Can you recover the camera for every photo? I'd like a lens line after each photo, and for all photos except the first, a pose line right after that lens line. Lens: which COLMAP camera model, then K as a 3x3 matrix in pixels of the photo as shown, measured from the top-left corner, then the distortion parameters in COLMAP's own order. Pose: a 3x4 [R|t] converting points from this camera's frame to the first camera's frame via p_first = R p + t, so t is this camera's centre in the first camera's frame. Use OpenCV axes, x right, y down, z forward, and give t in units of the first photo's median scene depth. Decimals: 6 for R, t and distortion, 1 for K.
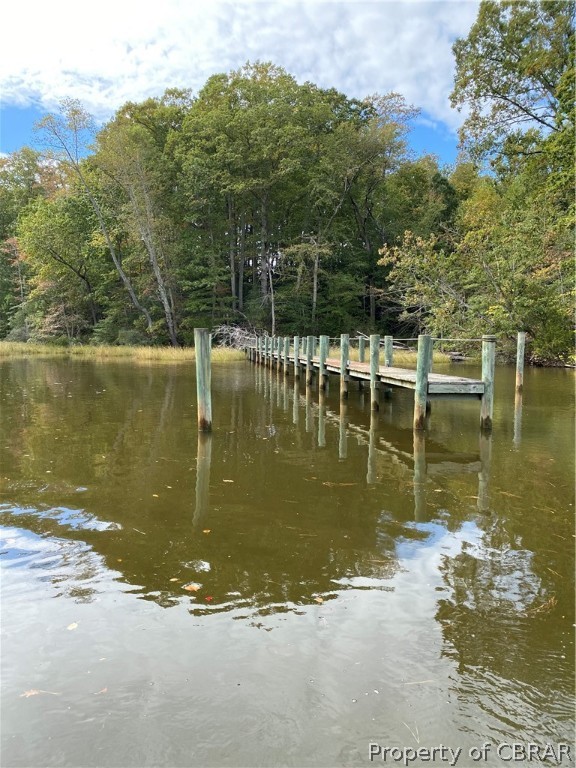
lens RADIAL K [[591.7, 0, 286.2], [0, 591.7, 386.2], [0, 0, 1]] dist [0.048938, -0.044037]
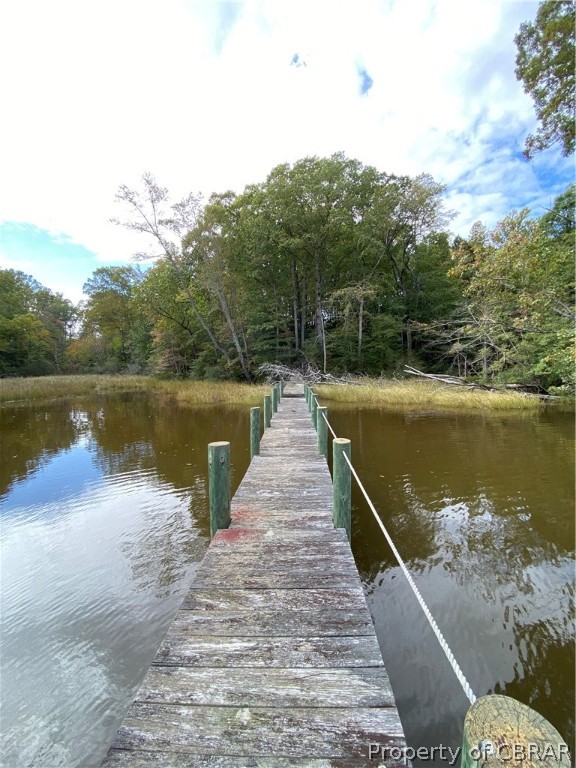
lens RADIAL K [[317.6, 0, 287.1], [0, 317.6, 381.9], [0, 0, 1]] dist [-0.000689, -0.000857]
pose [[0.982625, -0.013809, -0.185086, 0.020967], [0.009307, 0.999640, -0.025171, -0.043387], [0.185367, 0.023011, 0.982400, 0.359905]]
